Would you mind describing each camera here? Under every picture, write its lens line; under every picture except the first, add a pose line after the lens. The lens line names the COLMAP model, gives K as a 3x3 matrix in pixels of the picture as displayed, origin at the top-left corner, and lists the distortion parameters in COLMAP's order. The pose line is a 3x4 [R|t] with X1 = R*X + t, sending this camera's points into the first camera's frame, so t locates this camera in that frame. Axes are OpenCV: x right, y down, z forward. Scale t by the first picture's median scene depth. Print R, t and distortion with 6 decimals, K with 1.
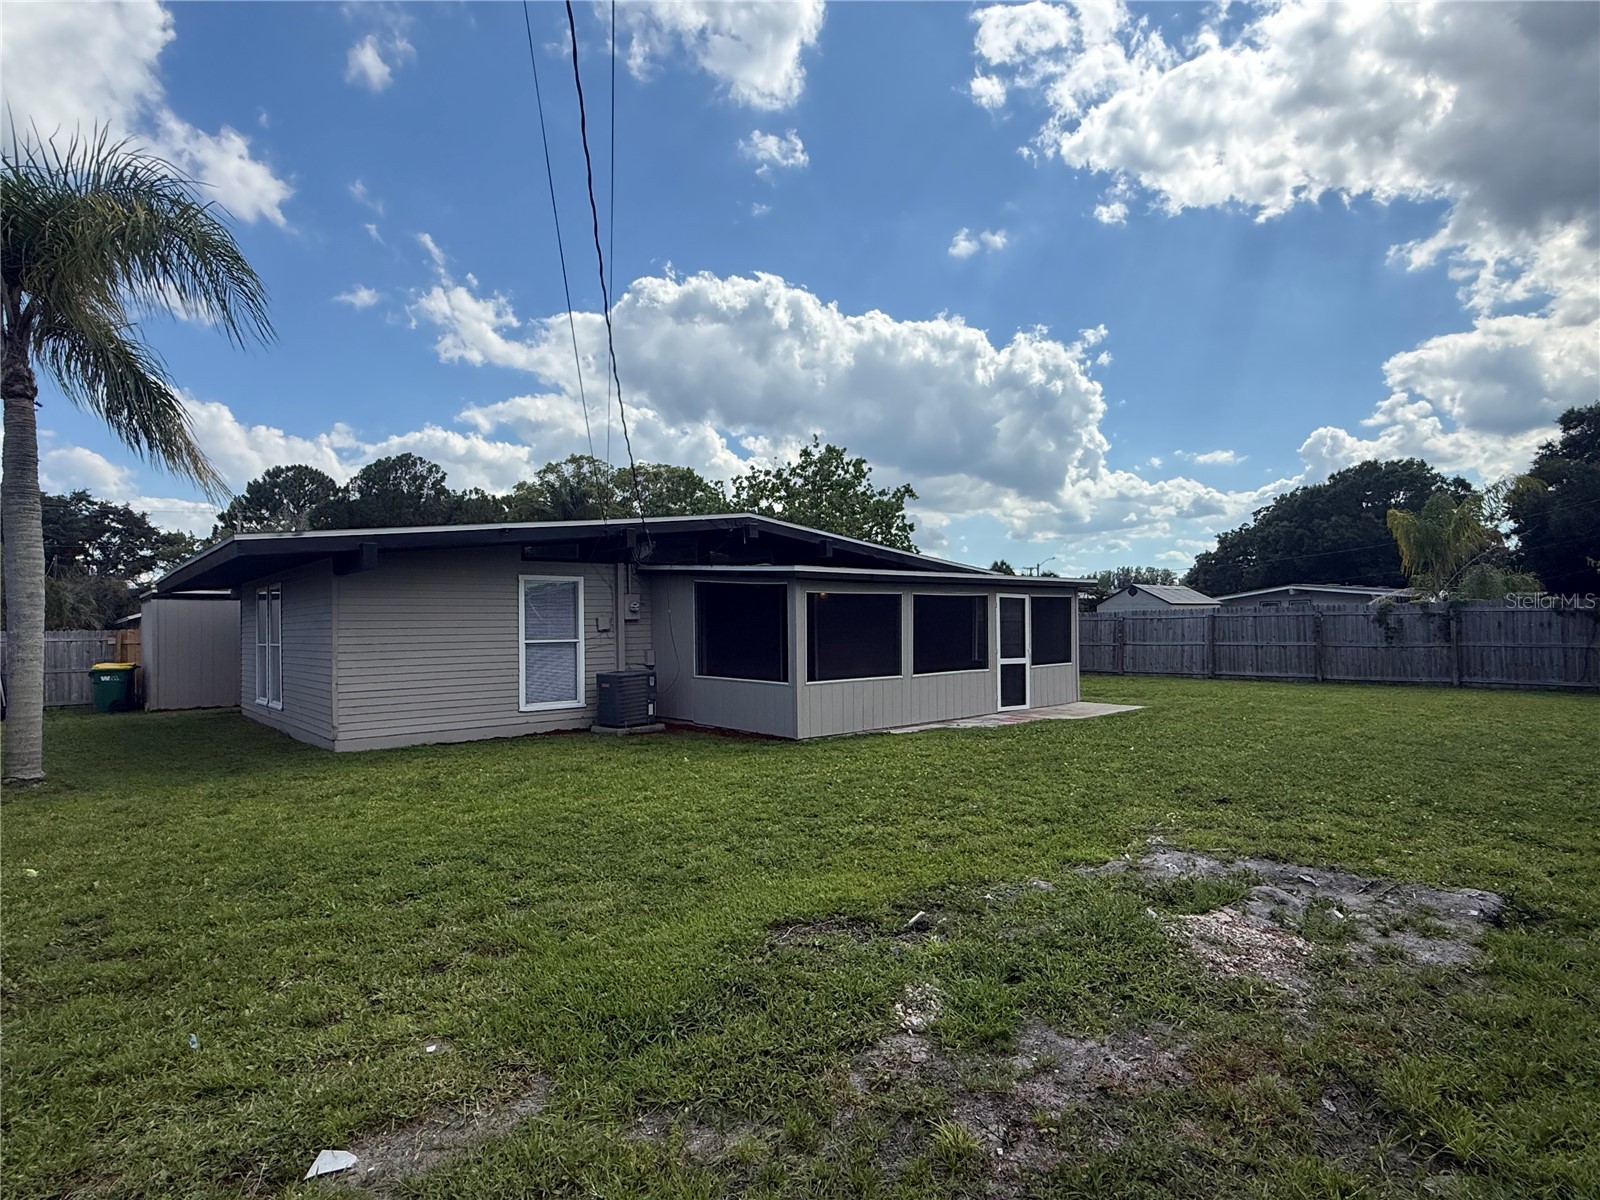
lens RADIAL K [[839.7, 0, 800.0], [0, 839.7, 600.0], [0, 0, 1]] dist [-0.000012, -0.000004]
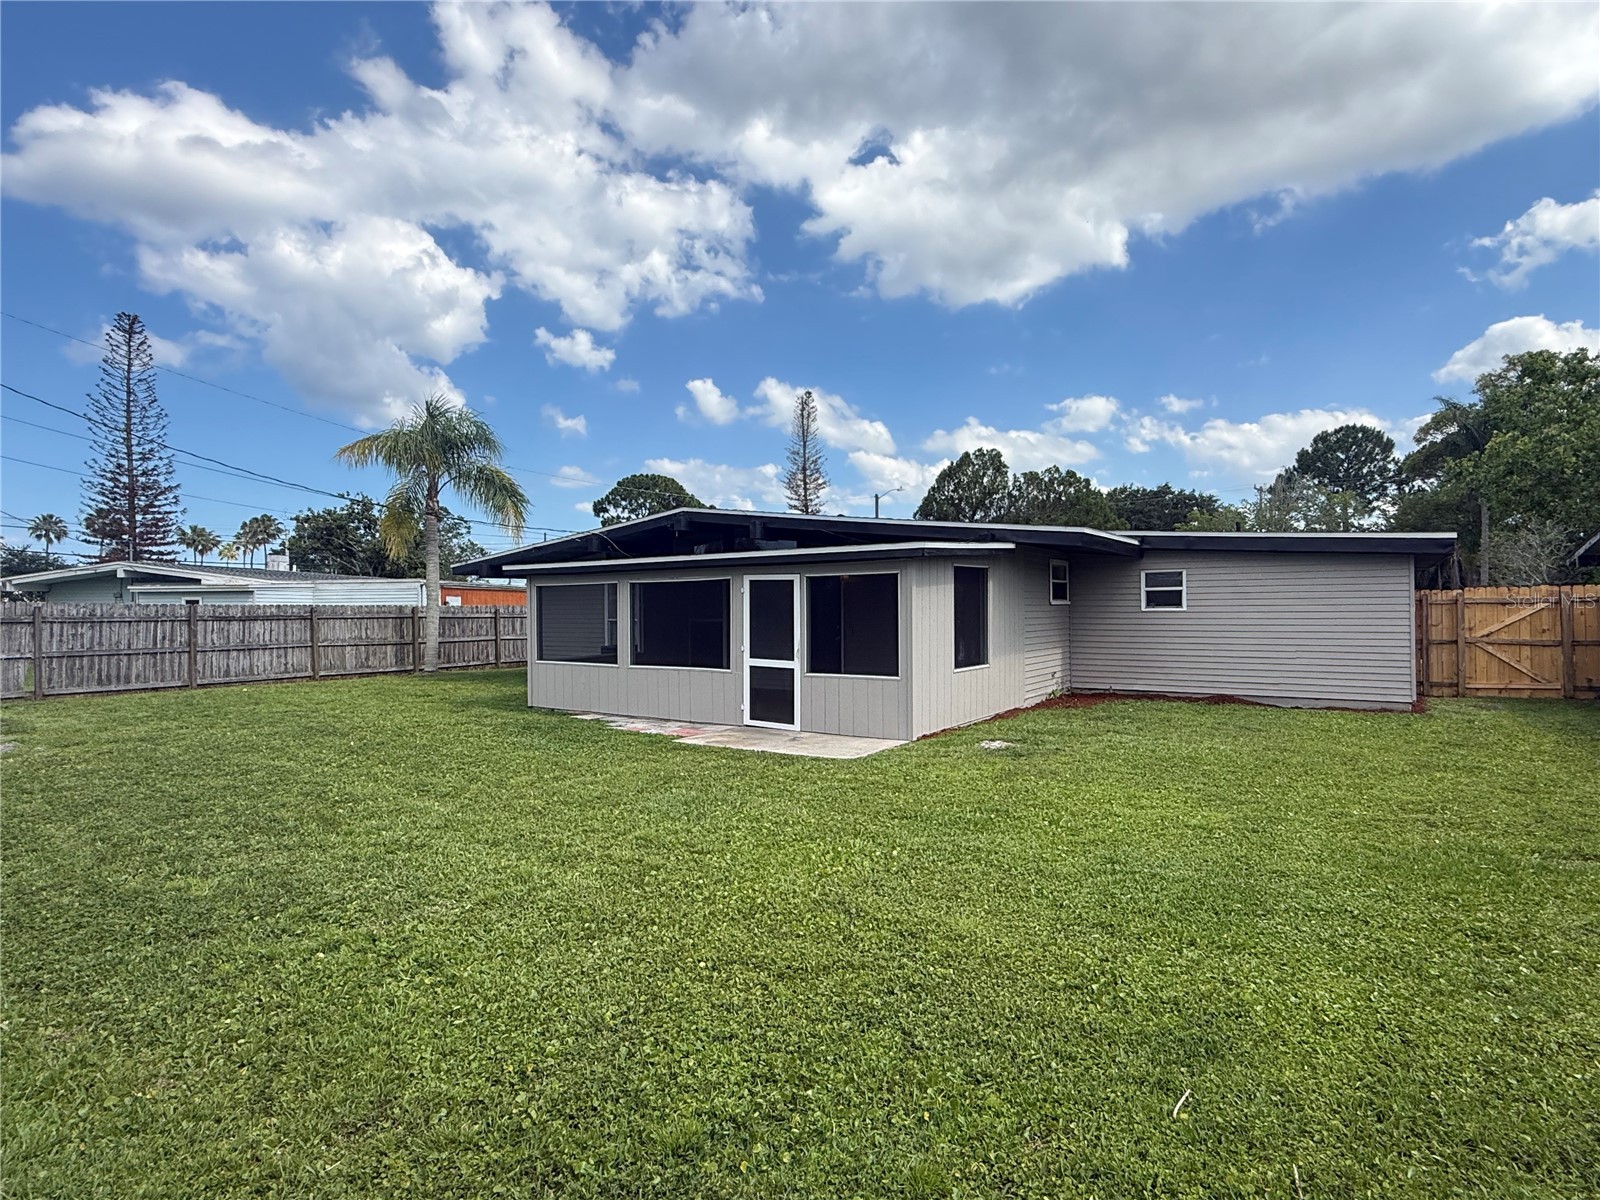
lens RADIAL K [[859.8, 0, 800.0], [0, 859.8, 600.0], [0, 0, 1]] dist [-0.000341, 0.016223]
pose [[0.216692, 0.012247, -0.976163, 0.723002], [0.026591, 0.999476, 0.018442, 0.000867], [0.975878, -0.029953, 0.216253, 0.604307]]
